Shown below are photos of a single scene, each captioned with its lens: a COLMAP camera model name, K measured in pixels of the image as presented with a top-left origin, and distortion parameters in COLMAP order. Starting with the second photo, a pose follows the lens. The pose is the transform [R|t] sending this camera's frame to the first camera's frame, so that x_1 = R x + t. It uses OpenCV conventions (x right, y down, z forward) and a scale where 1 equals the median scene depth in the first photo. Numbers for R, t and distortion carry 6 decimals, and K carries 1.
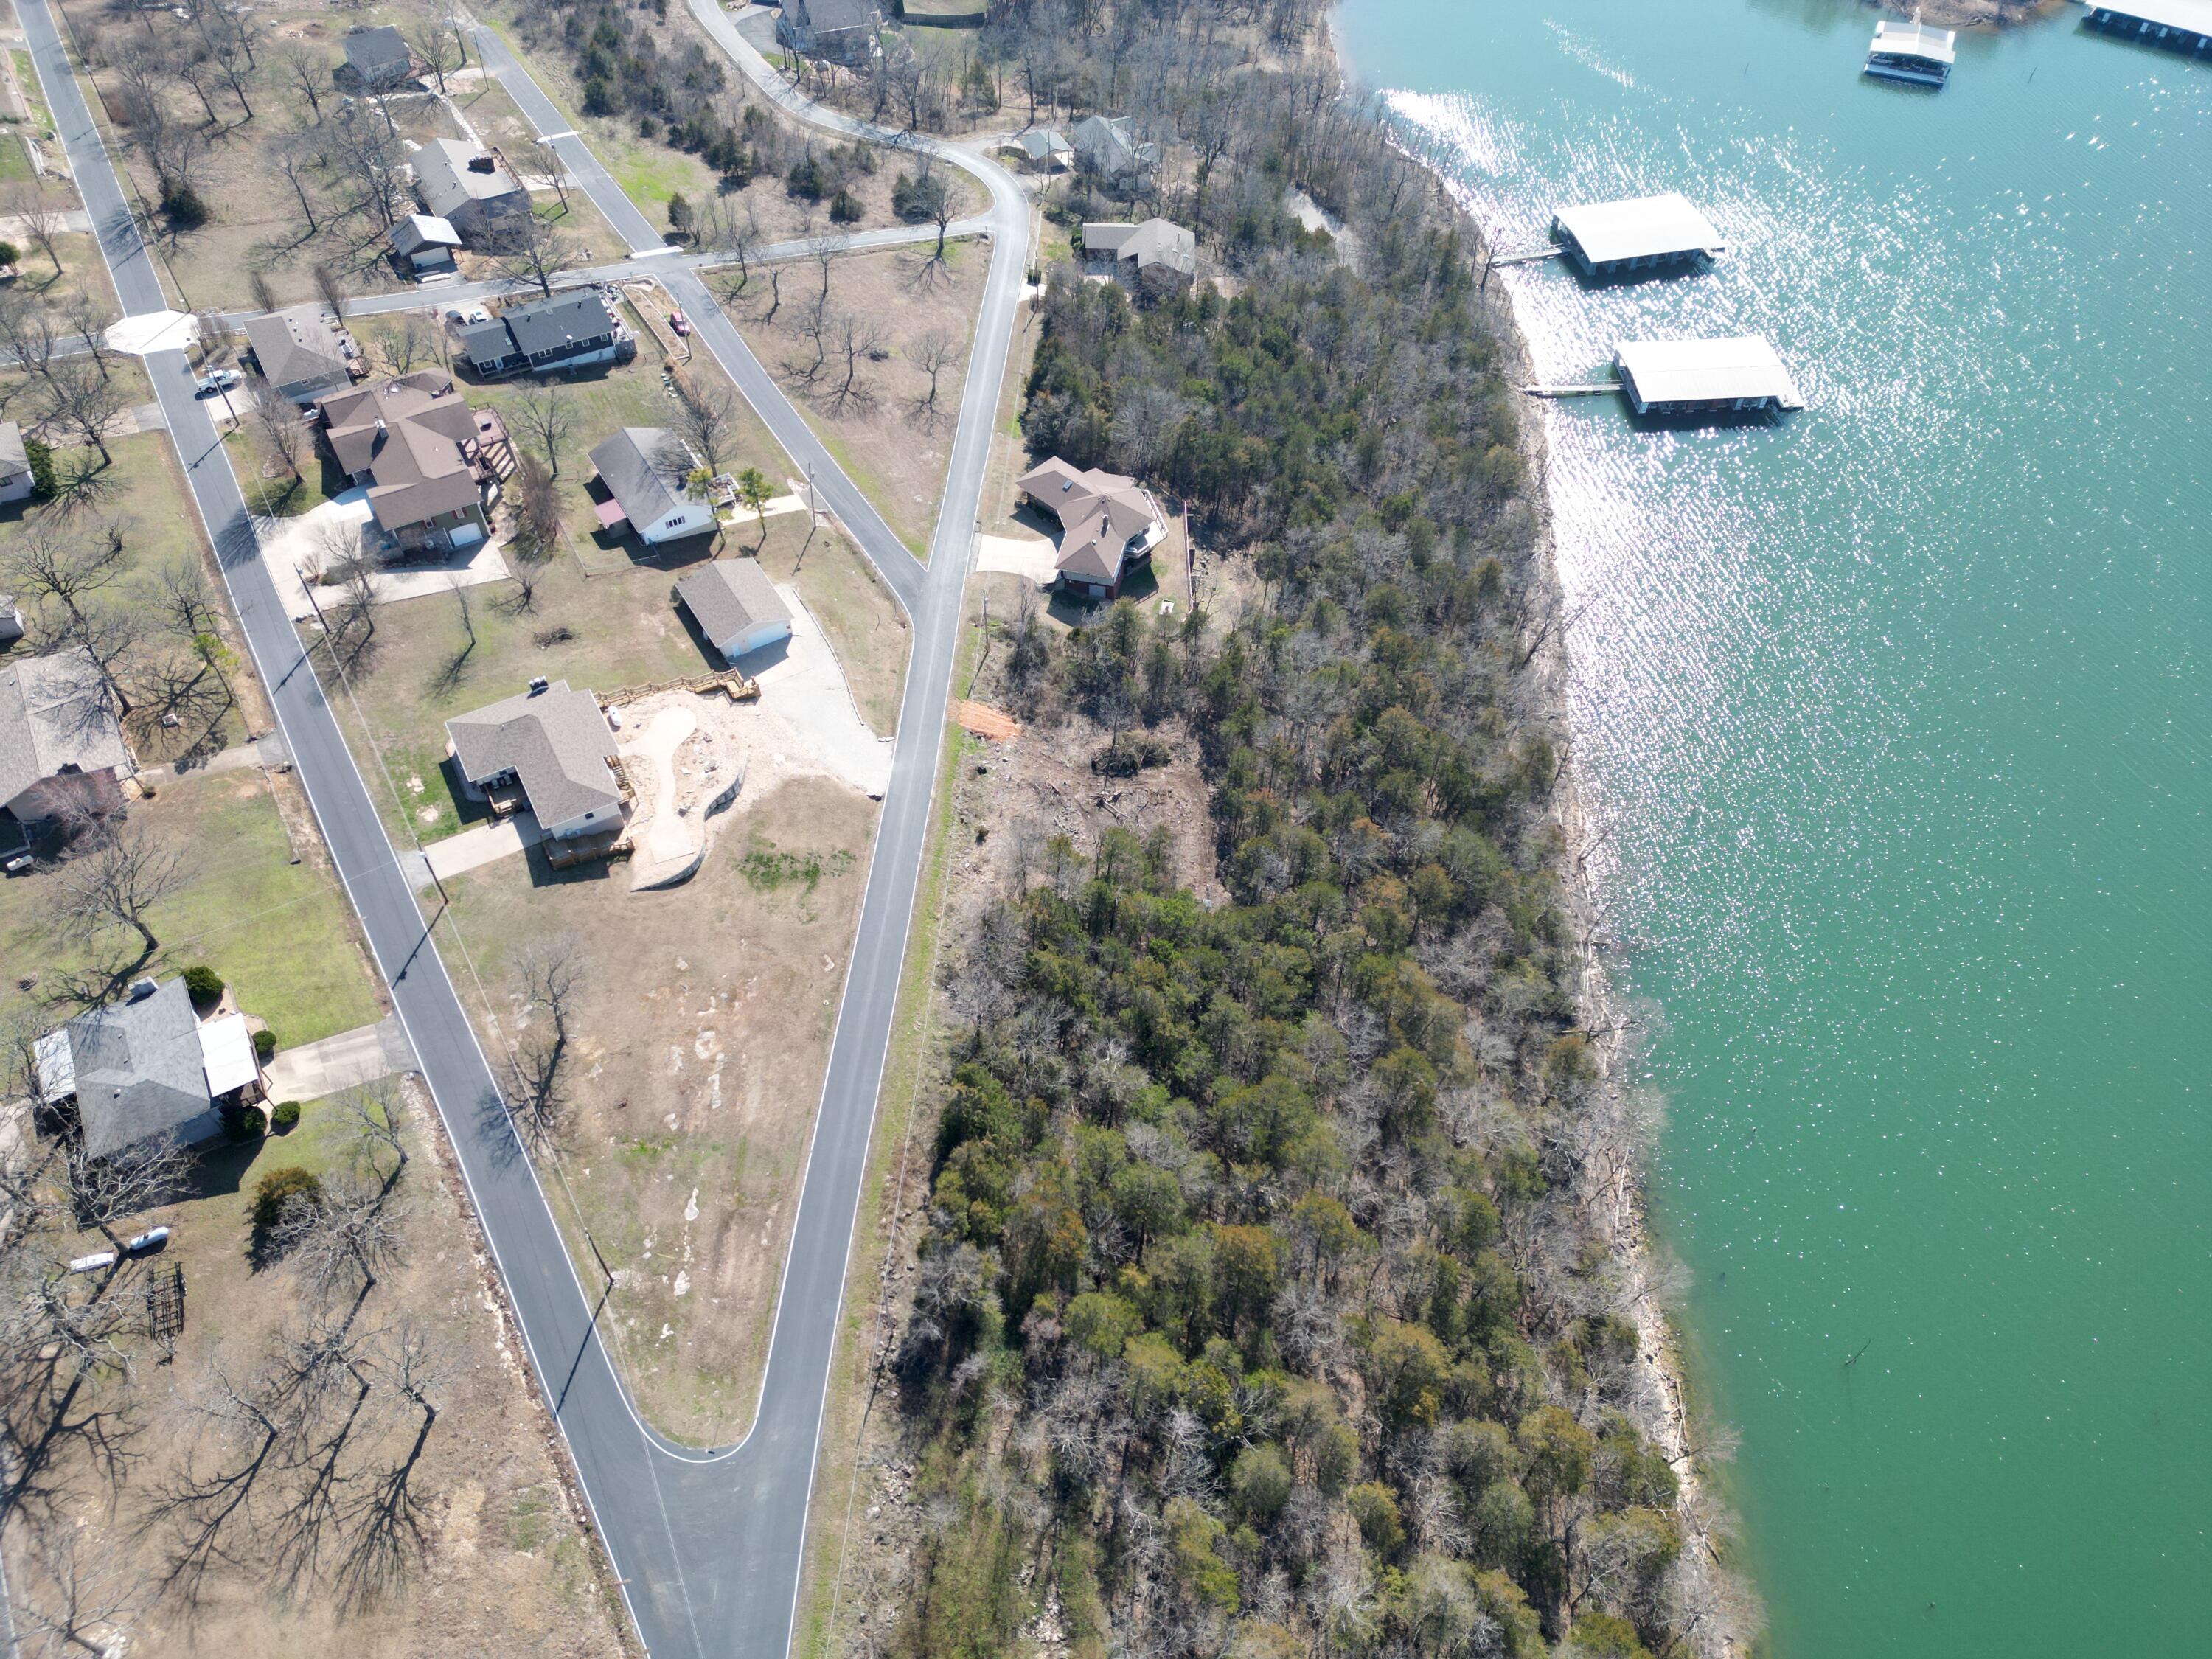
lens RADIAL K [[1555.6, 0, 1099.6], [0, 1555.6, 817.0], [0, 0, 1]] dist [0.077439, -0.071994]
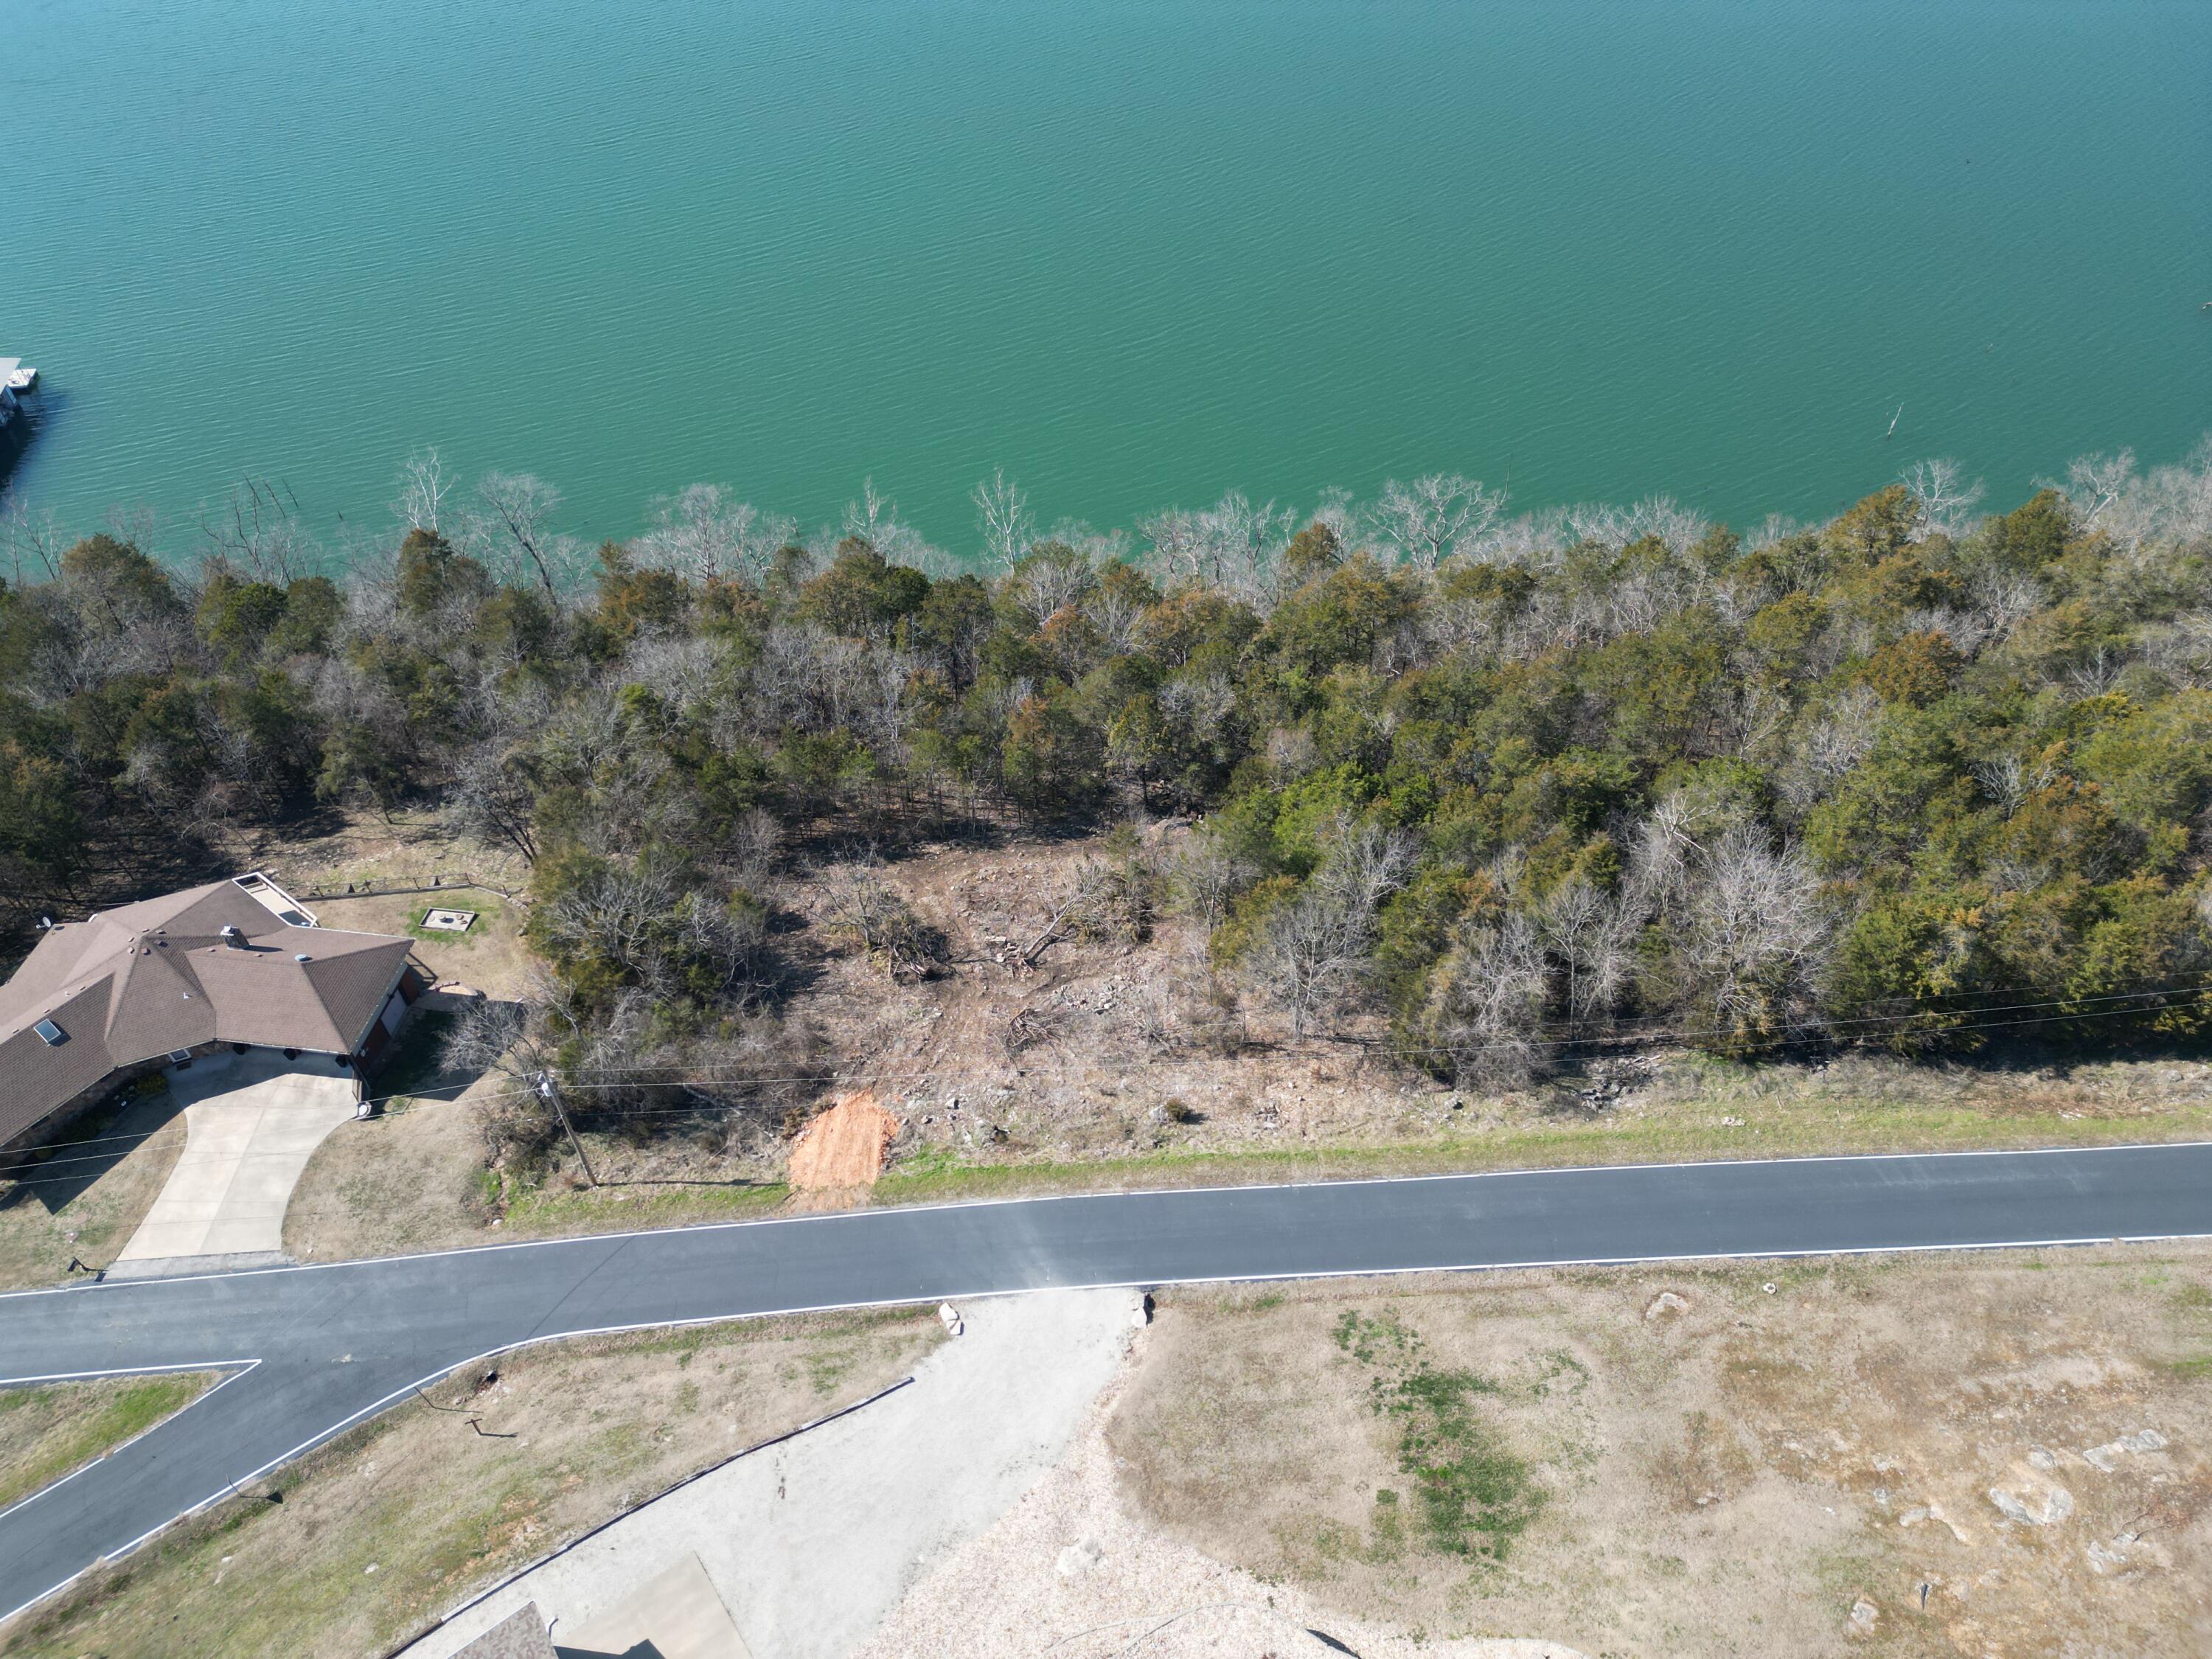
lens RADIAL K [[1546.8, 0, 1102.0], [0, 1546.8, 827.6], [0, 0, 1]] dist [0.059540, -0.065001]
pose [[-0.101576, -0.718138, 0.688448, -0.337751], [0.763808, 0.387095, 0.516484, -0.284854], [-0.637401, 0.578304, 0.509199, 0.741120]]
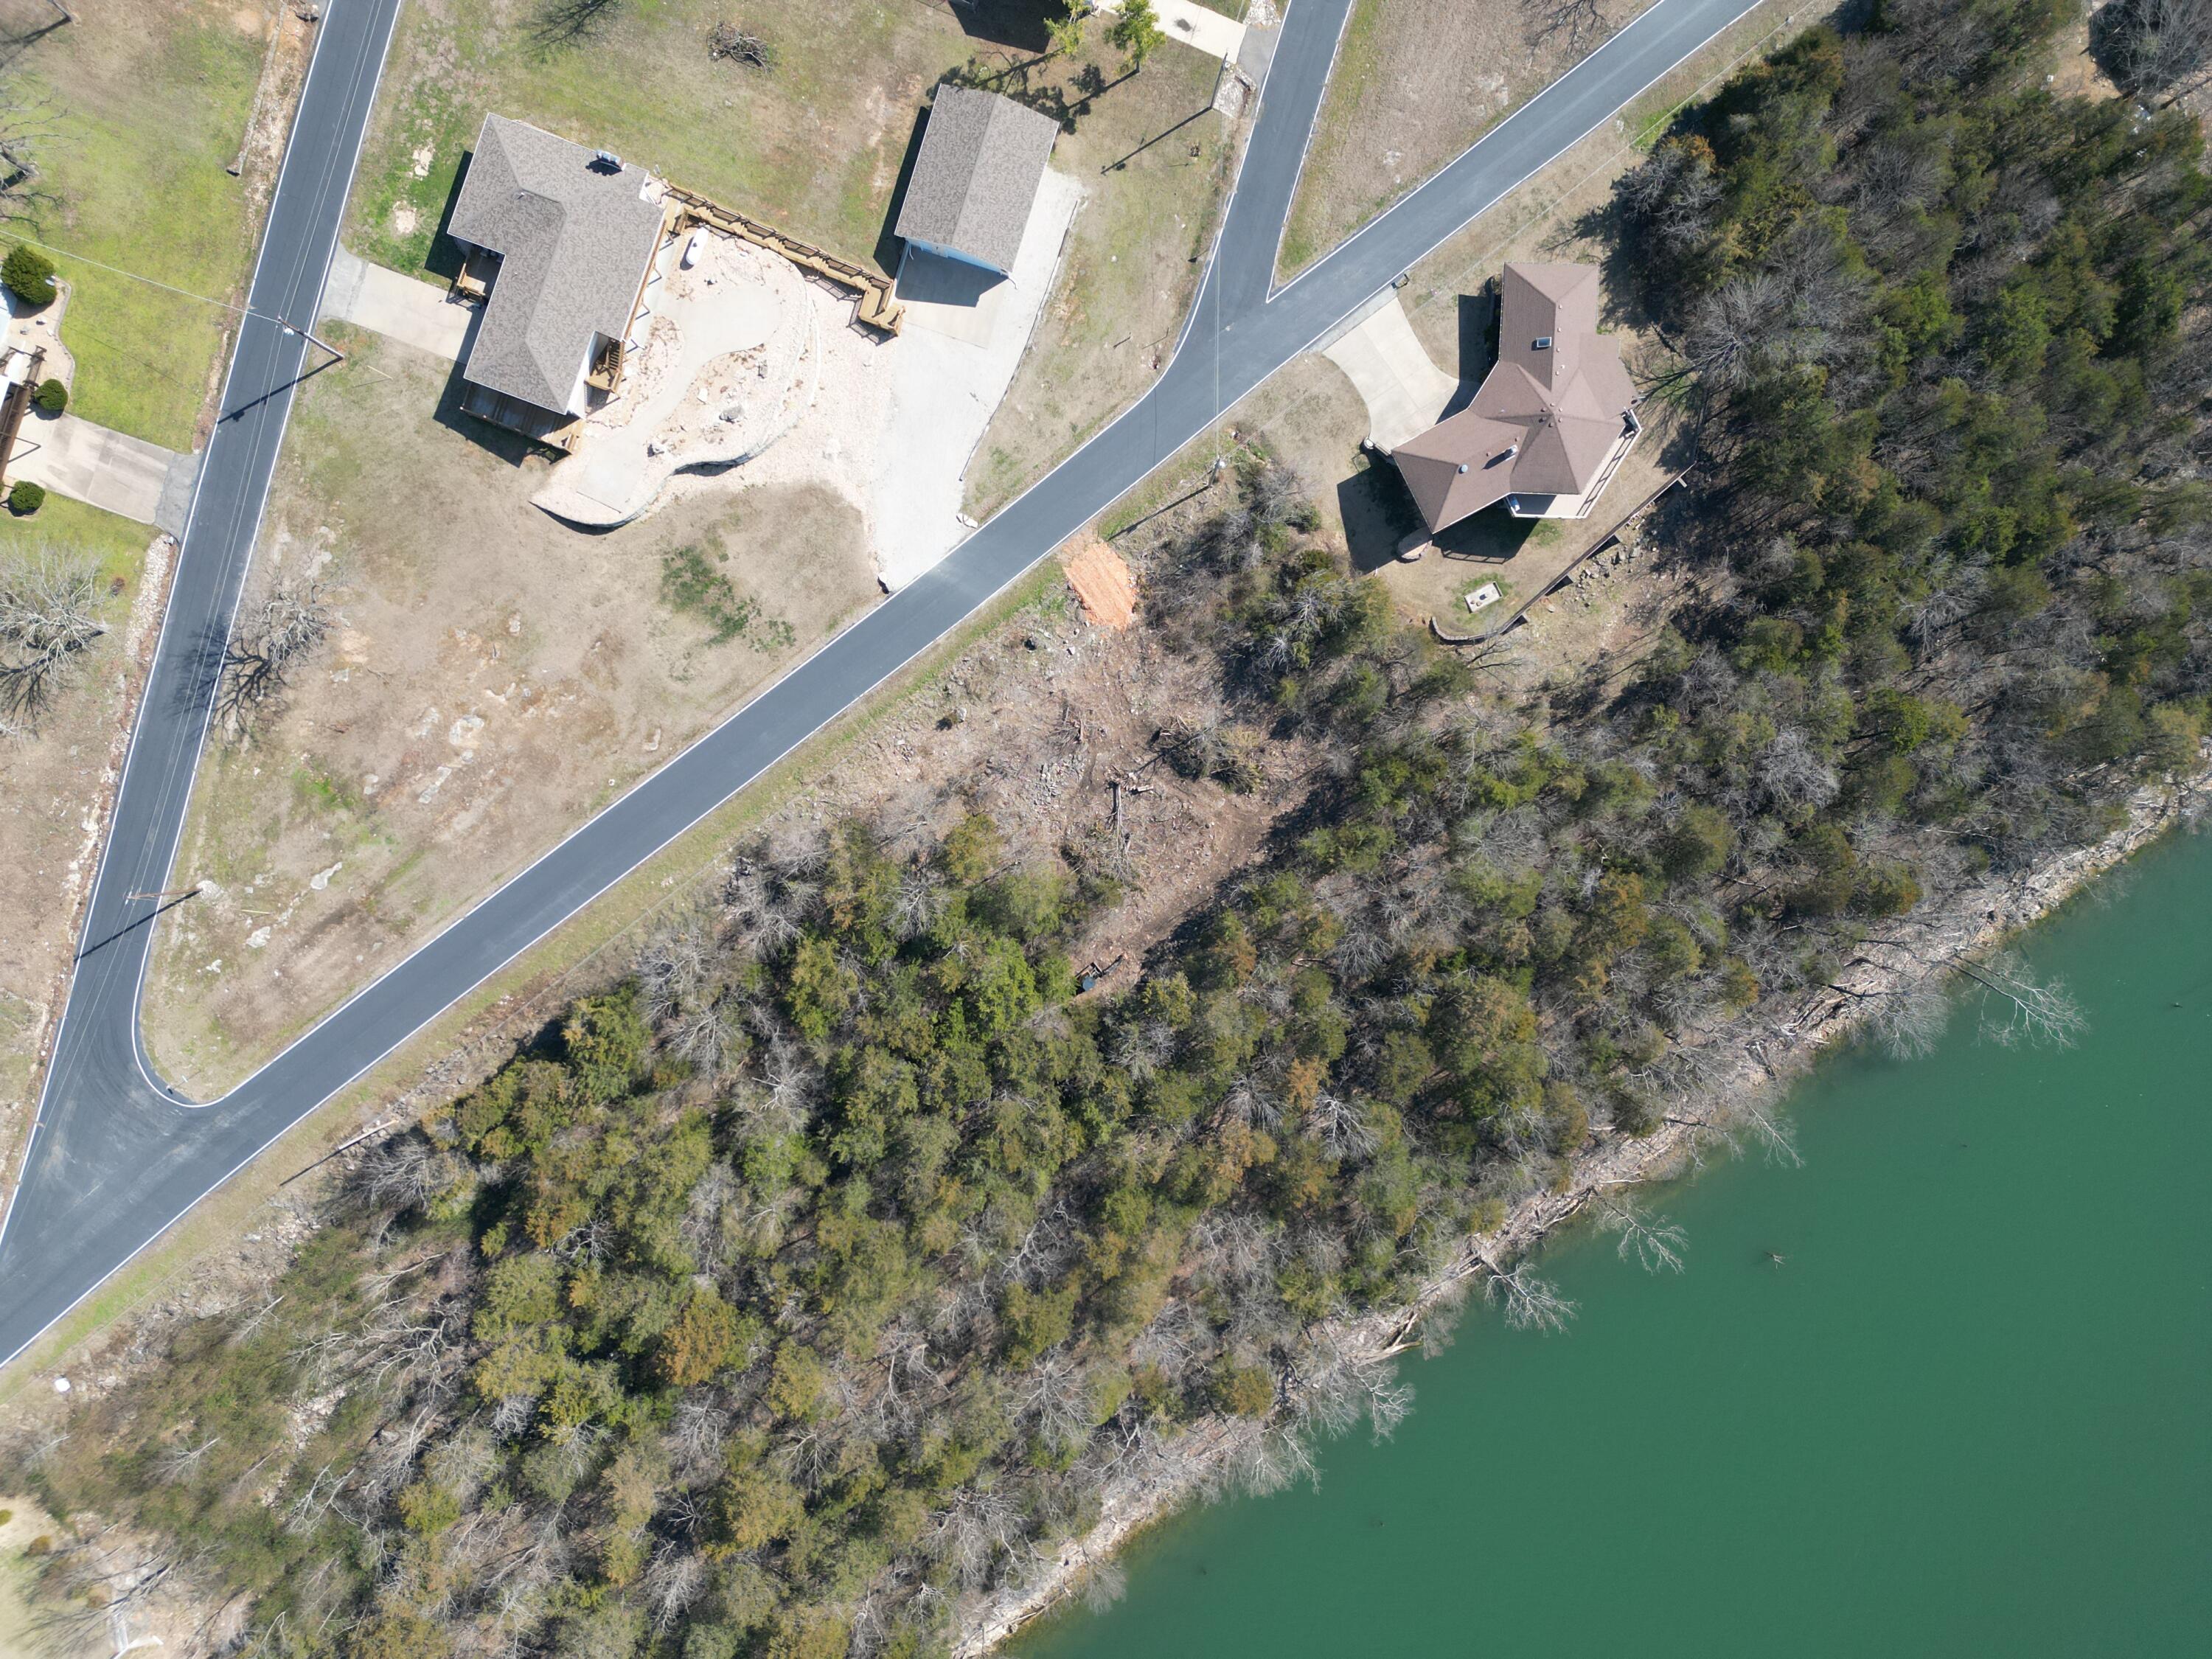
lens RADIAL K [[1537.0, 0, 1097.4], [0, 1537.0, 828.7], [0, 0, 1]] dist [0.066257, -0.057387]
pose [[0.653240, 0.757150, -0.001019, 0.013044], [-0.575385, 0.497294, 0.649331, -0.505802], [0.492148, -0.423583, 0.760505, 0.442634]]
